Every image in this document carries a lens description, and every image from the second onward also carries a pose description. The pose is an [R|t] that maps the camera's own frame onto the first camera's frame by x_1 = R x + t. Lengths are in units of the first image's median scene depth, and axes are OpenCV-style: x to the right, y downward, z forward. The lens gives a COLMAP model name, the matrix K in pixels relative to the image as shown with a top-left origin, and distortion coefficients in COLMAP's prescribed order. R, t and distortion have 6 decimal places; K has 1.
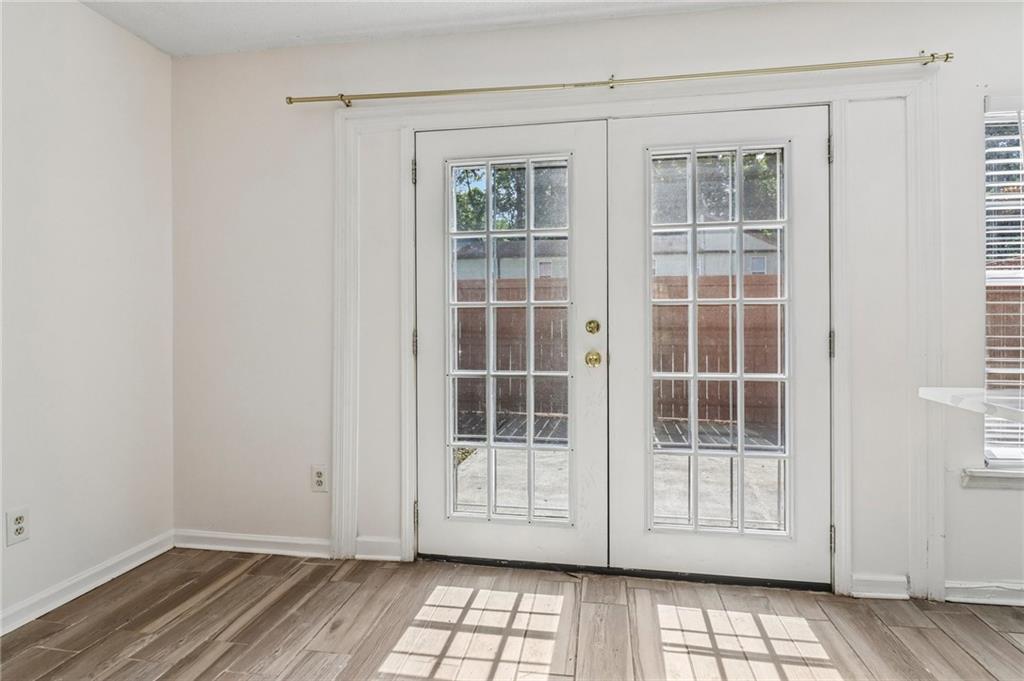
lens RADIAL K [[537.7, 0, 515.4], [0, 537.7, 322.9], [0, 0, 1]] dist [-0.004774, -0.004582]
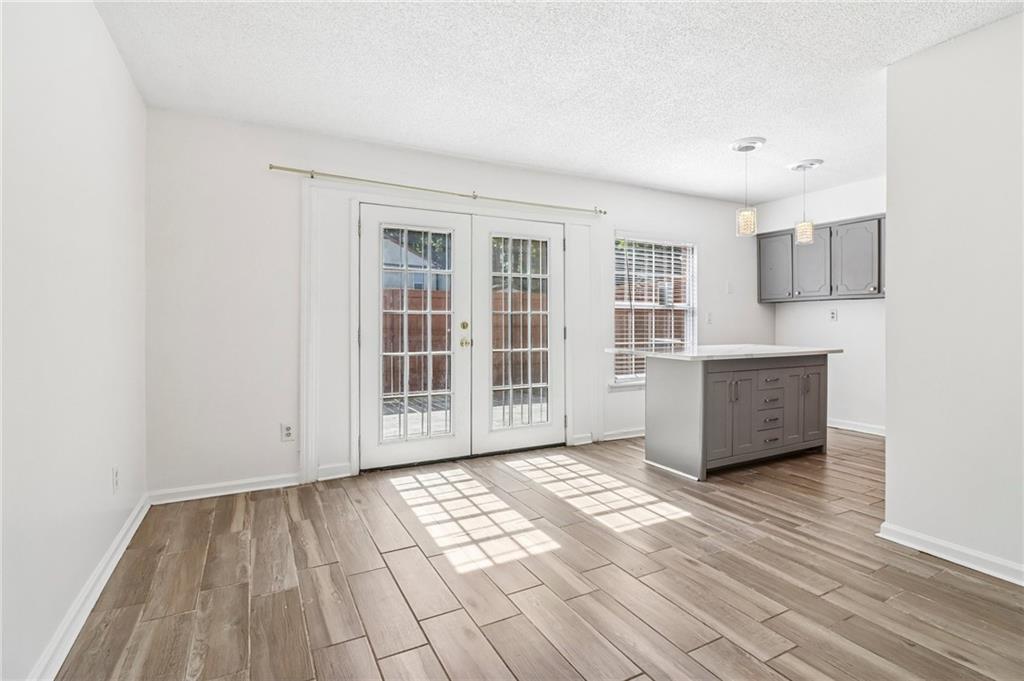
lens RADIAL K [[478.2, 0, 518.5], [0, 478.2, 326.6], [0, 0, 1]] dist [-0.016145, 0.000225]
pose [[0.800343, -0.003362, 0.599533, -0.721170], [0.002069, 0.999994, 0.002845, 0.006381], [-0.599539, -0.001036, 0.800345, -0.443202]]
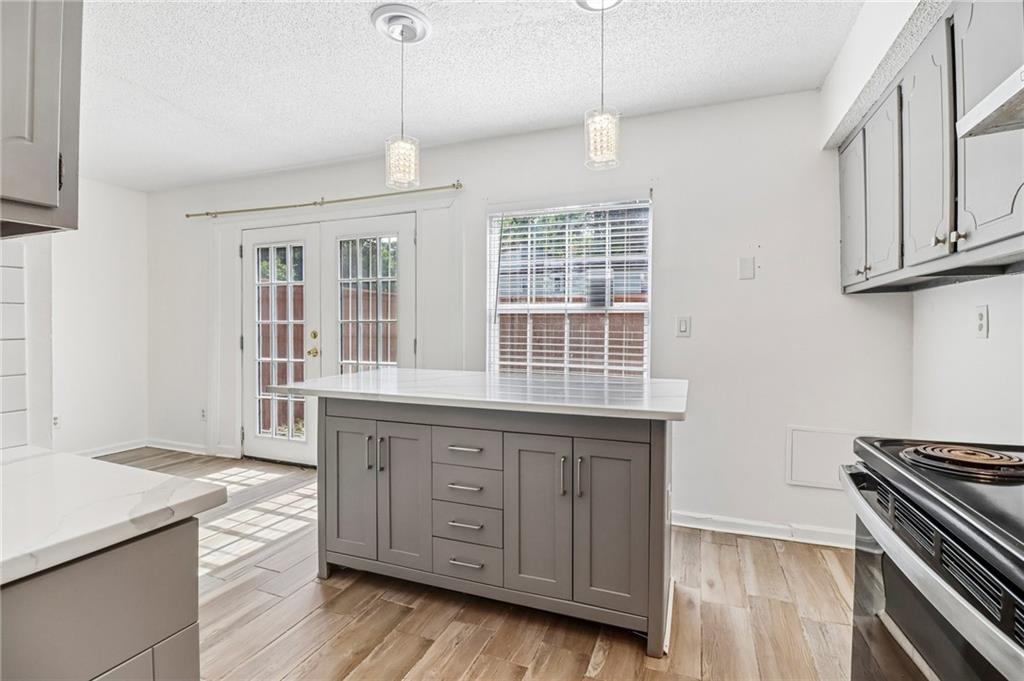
lens RADIAL K [[476.3, 0, 515.9], [0, 476.3, 333.7], [0, 0, 1]] dist [-0.004520, -0.008108]
pose [[0.978265, 0.010650, -0.207086, 1.206383], [-0.010136, 0.999942, 0.003539, -0.010177], [0.207111, -0.001363, 0.978316, -0.467992]]
